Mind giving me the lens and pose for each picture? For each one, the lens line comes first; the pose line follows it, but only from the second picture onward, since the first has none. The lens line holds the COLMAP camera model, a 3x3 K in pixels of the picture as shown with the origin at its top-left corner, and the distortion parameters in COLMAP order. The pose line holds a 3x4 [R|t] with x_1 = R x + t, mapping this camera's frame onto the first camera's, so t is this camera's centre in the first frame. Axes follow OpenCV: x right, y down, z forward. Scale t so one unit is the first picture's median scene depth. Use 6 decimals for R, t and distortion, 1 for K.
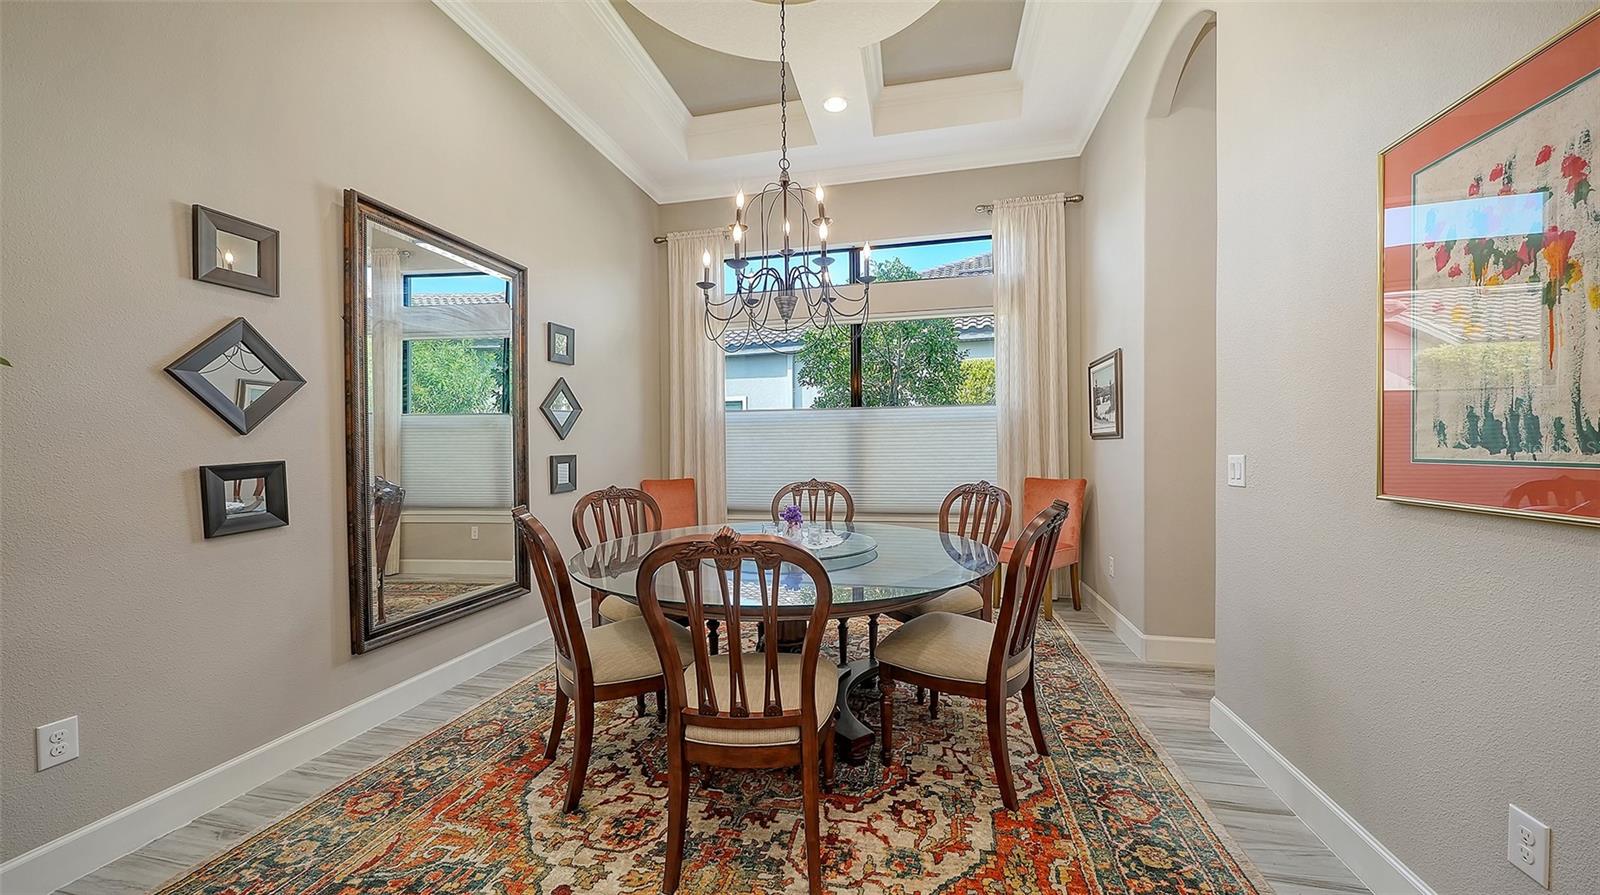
lens RADIAL K [[561.3, 0, 805.5], [0, 561.3, 455.0], [0, 0, 1]] dist [-0.000590, -0.000319]
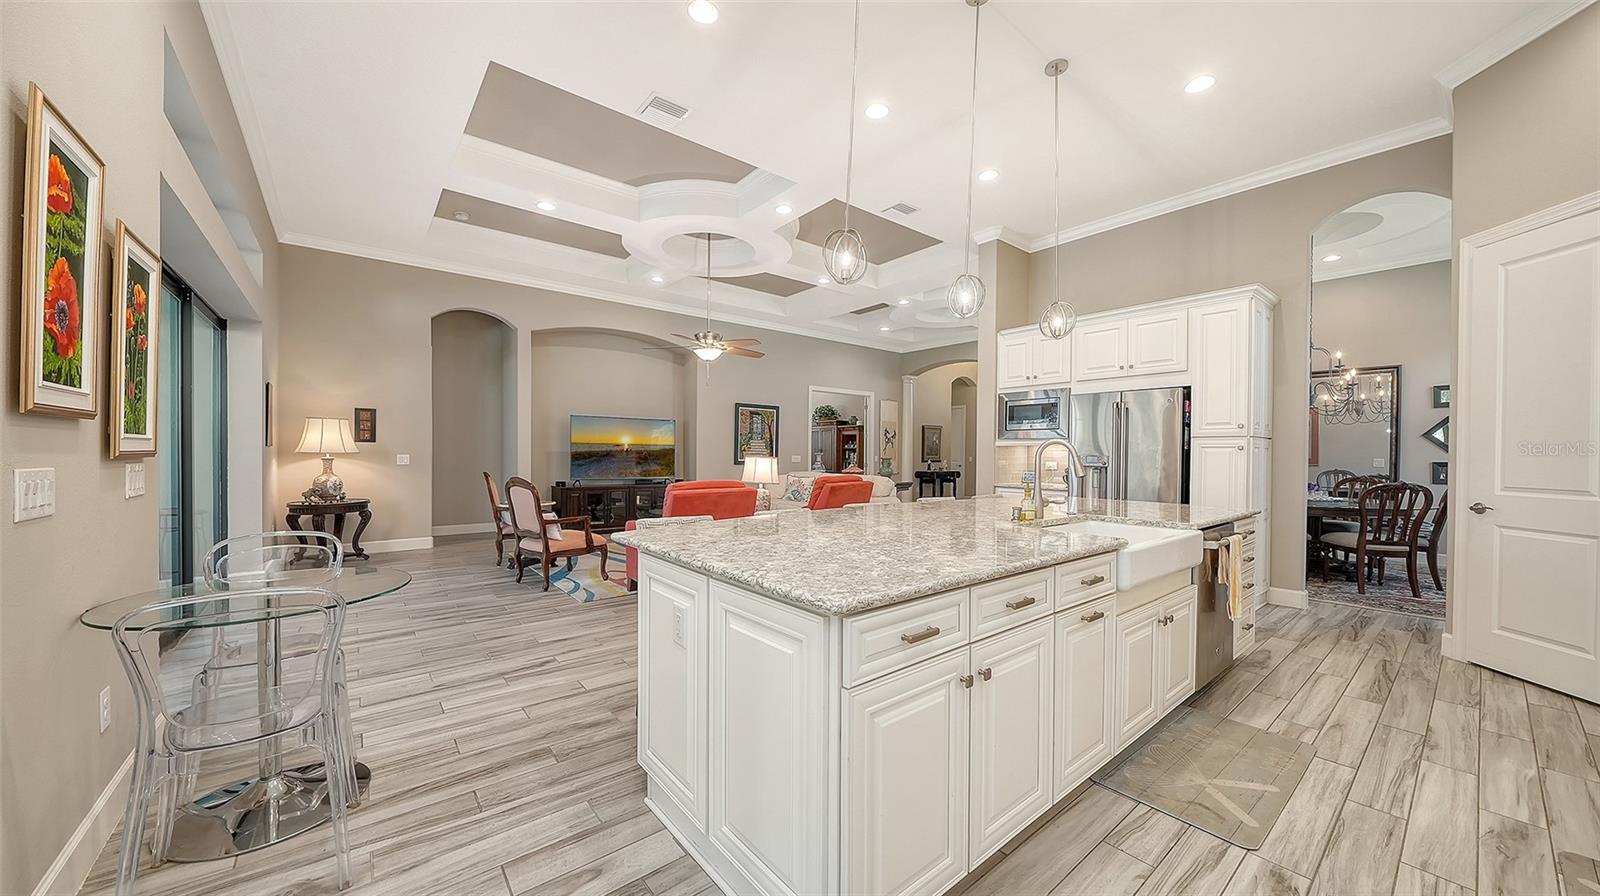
lens RADIAL K [[561.3, 0, 805.5], [0, 561.3, 455.5], [0, 0, 1]] dist [-0.000590, -0.000319]
pose [[-0.621370, 0.008642, -0.783470, 1.627609], [-0.012902, 0.999691, 0.021259, -0.031888], [0.783411, 0.023318, -0.621066, 0.145187]]
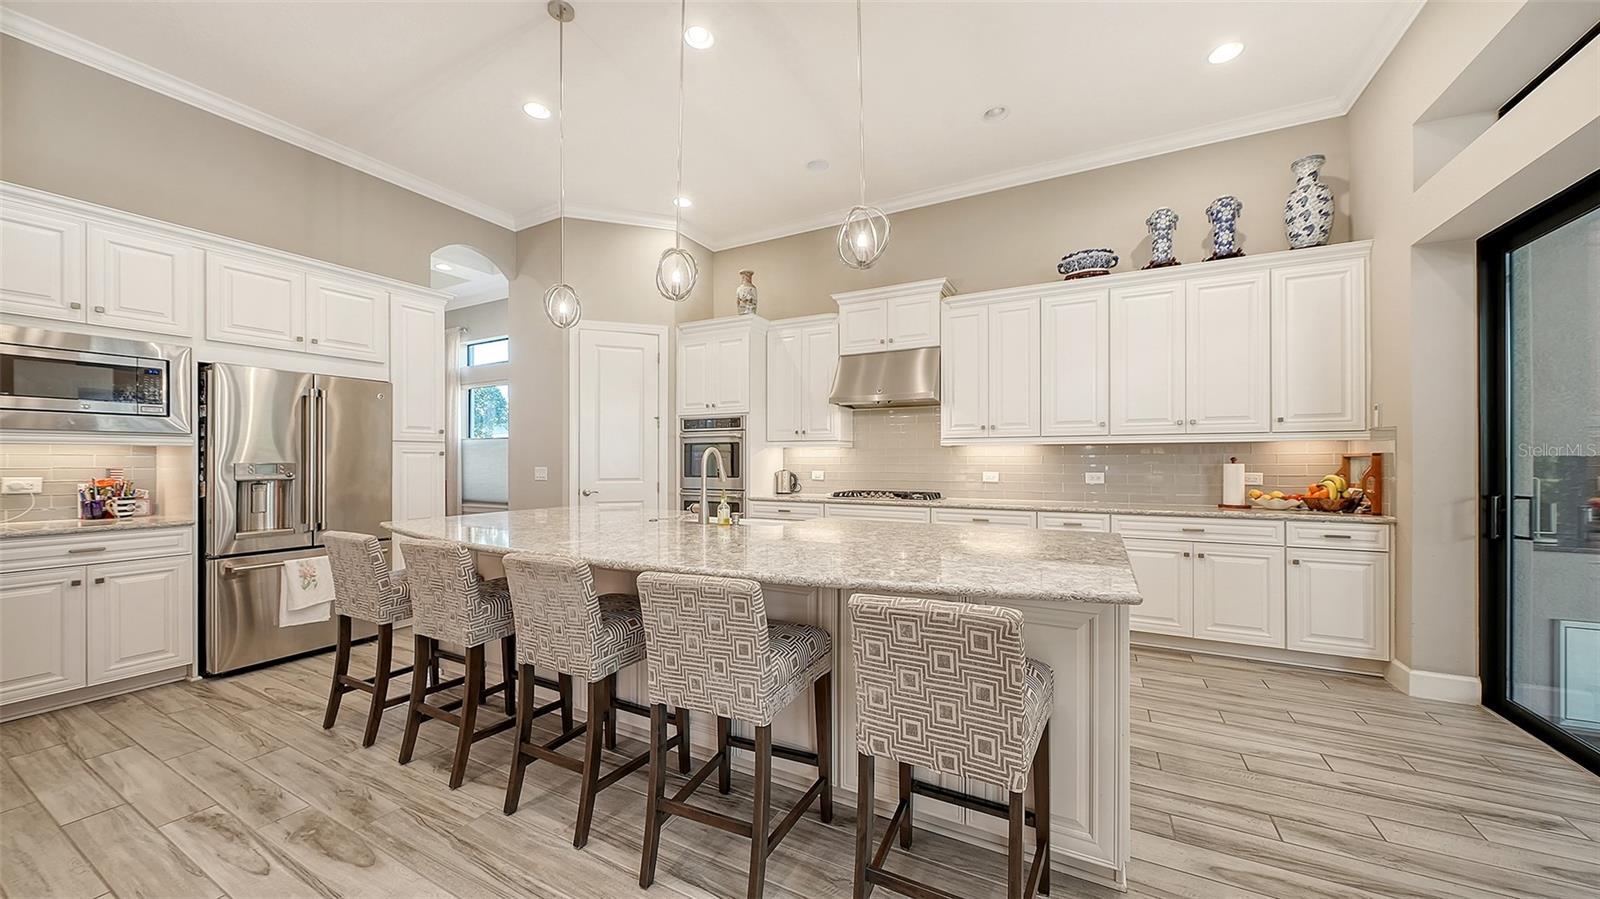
lens RADIAL K [[561.3, 0, 805.5], [0, 561.3, 457.0], [0, 0, 1]] dist [-0.000590, -0.000319]
pose [[0.961575, 0.005786, -0.274482, 1.247396], [-0.011110, 0.999779, -0.017847, -0.017529], [0.274318, 0.020210, 0.961427, -0.662368]]
